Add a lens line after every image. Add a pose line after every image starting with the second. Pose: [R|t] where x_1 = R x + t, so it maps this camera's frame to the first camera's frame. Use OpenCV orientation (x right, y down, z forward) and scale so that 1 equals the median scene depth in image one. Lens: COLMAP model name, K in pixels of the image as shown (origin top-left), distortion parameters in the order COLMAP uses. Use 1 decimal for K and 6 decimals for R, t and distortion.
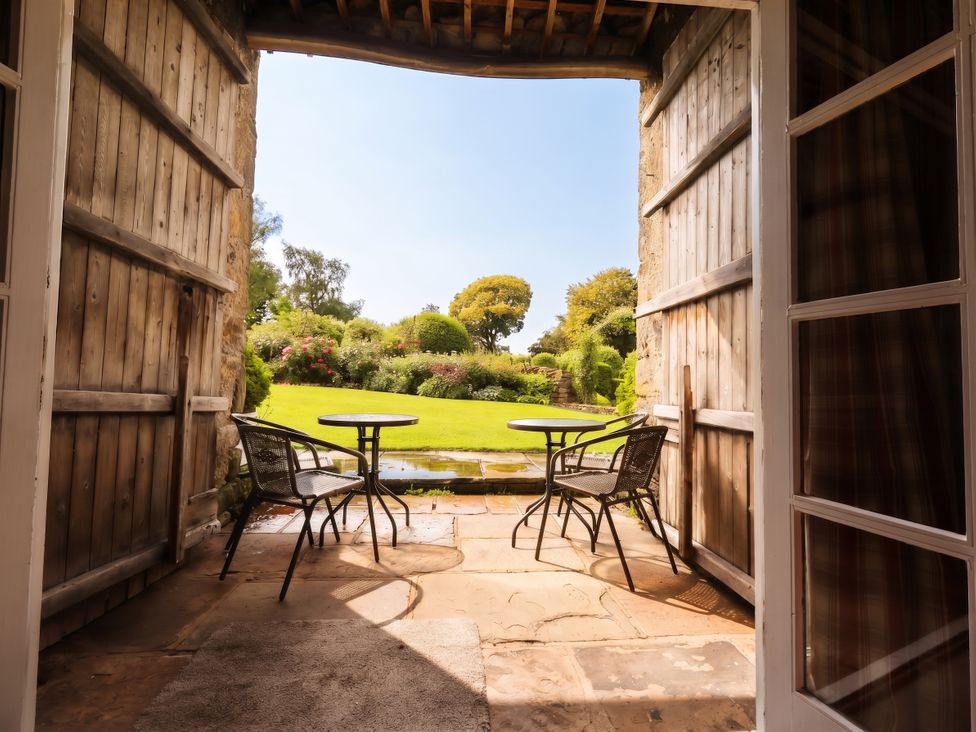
lens RADIAL K [[503.8, 0, 496.9], [0, 503.8, 358.7], [0, 0, 1]] dist [0.000883, 0.001904]
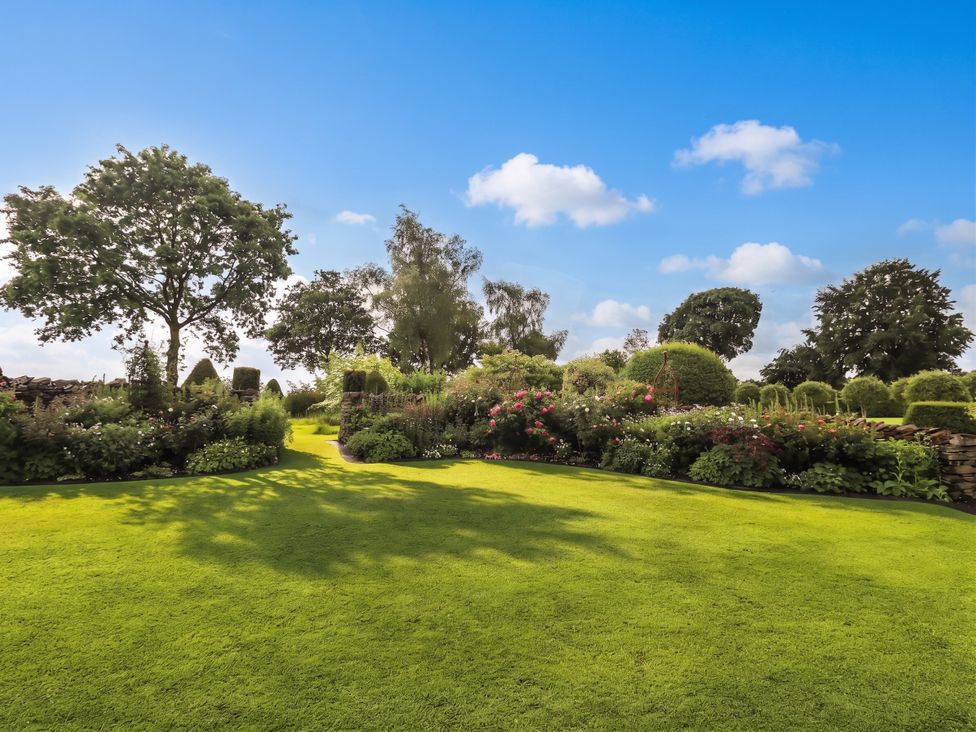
lens RADIAL K [[514.9, 0, 490.1], [0, 514.9, 373.2], [0, 0, 1]] dist [-0.000081, -0.001018]
pose [[0.921978, -0.052306, -0.383693, -0.040424], [0.042388, 0.998513, -0.034266, -0.014434], [0.384915, 0.015328, 0.922825, 0.092060]]
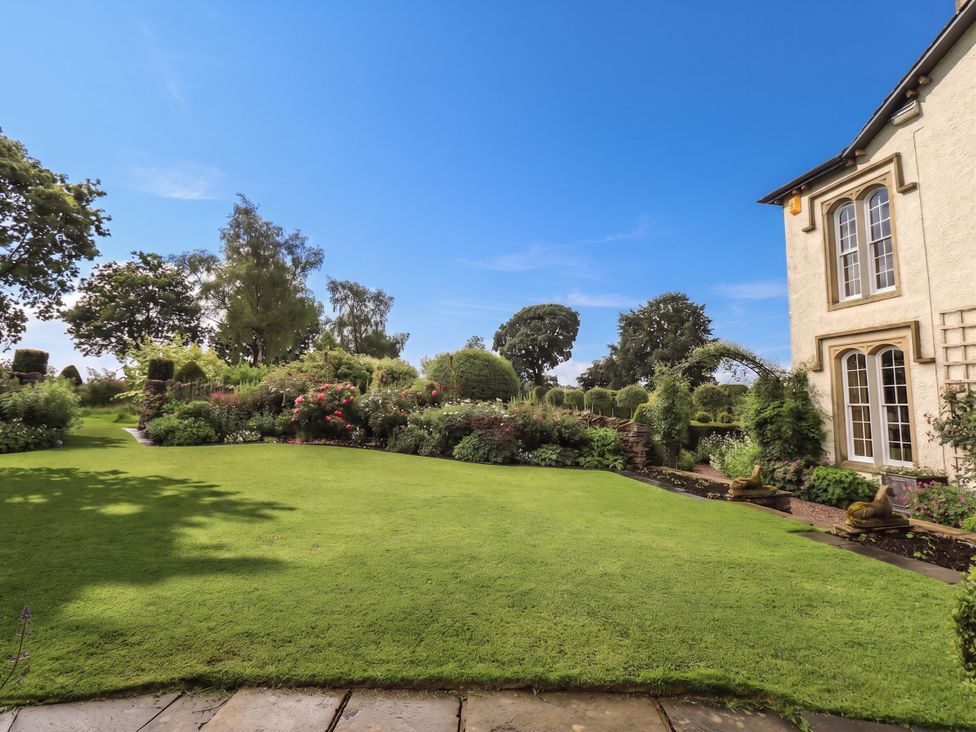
lens RADIAL K [[503.8, 0, 490.1], [0, 503.8, 357.6], [0, 0, 1]] dist [0.000883, 0.001904]
pose [[0.994560, -0.016255, -0.102885, -0.004976], [0.010199, 0.998199, -0.059110, -0.011055], [0.103661, 0.057739, 0.992935, 0.062528]]
